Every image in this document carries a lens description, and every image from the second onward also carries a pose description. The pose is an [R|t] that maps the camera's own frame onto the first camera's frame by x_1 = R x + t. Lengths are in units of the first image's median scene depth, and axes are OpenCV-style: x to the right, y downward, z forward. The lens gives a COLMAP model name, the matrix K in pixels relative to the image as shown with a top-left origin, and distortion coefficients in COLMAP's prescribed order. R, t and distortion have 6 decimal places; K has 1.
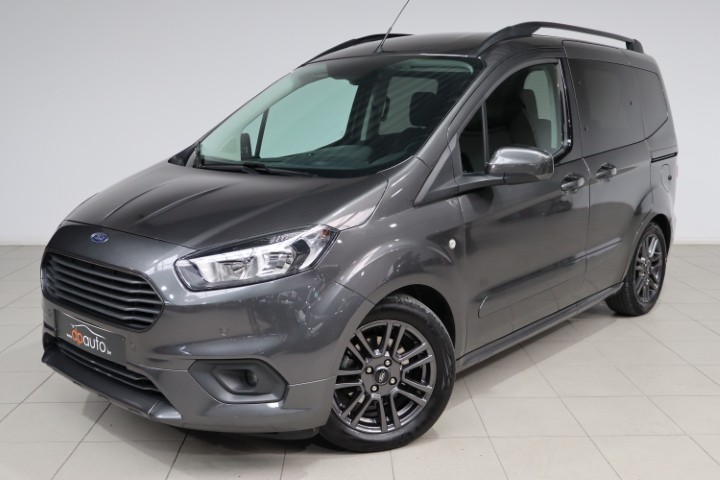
lens RADIAL K [[786.5, 0, 360.8], [0, 786.5, 257.6], [0, 0, 1]] dist [0.022698, 0.005777]
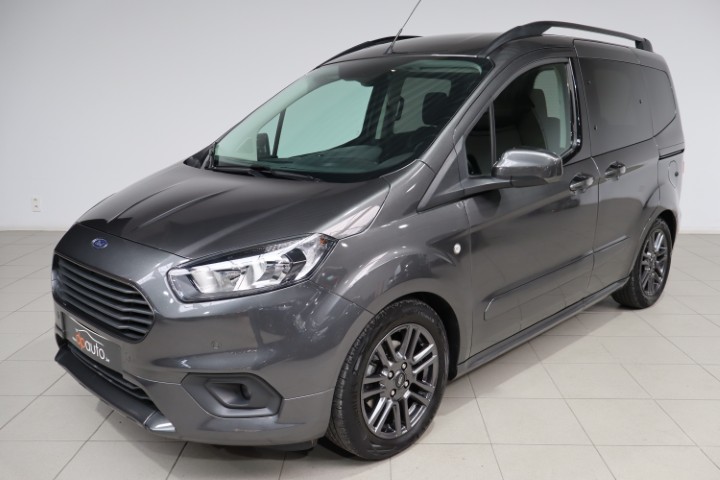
lens RADIAL K [[622.1, 0, 360.0], [0, 622.1, 240.0], [0, 0, 1]] dist [-0.003713, 0.010868]
pose [[0.997676, 0.007614, -0.067707, 0.043982], [-0.005287, 0.999391, 0.034478, -0.050273], [0.067929, -0.034040, 0.997109, 0.198831]]
